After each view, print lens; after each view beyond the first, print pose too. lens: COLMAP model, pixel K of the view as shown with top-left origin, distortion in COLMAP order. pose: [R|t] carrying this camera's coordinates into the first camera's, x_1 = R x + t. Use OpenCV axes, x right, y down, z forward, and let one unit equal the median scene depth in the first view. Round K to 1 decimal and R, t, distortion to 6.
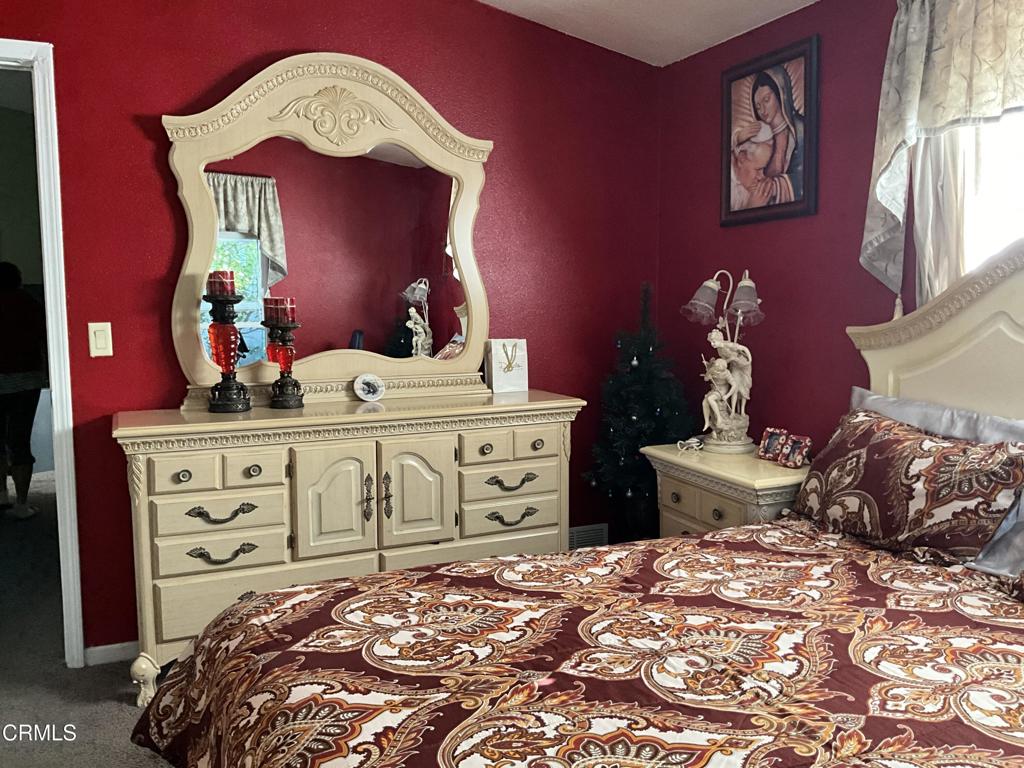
lens RADIAL K [[846.6, 0, 512.0], [0, 846.6, 384.0], [0, 0, 1]] dist [0.078100, -0.149224]
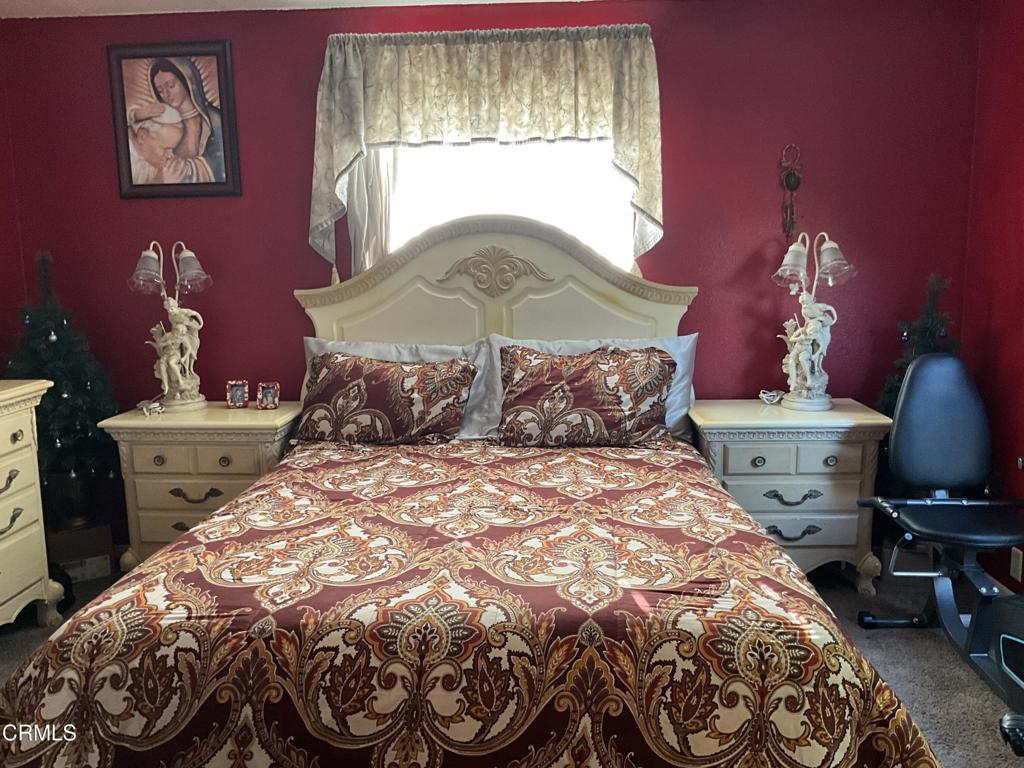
lens RADIAL K [[846.6, 0, 512.0], [0, 846.6, 384.0], [0, 0, 1]] dist [0.078100, -0.149224]
pose [[0.460783, -0.135162, 0.877161, -0.682707], [0.099349, 0.989979, 0.100357, -0.028650], [-0.881935, 0.040902, 0.469593, 0.159267]]
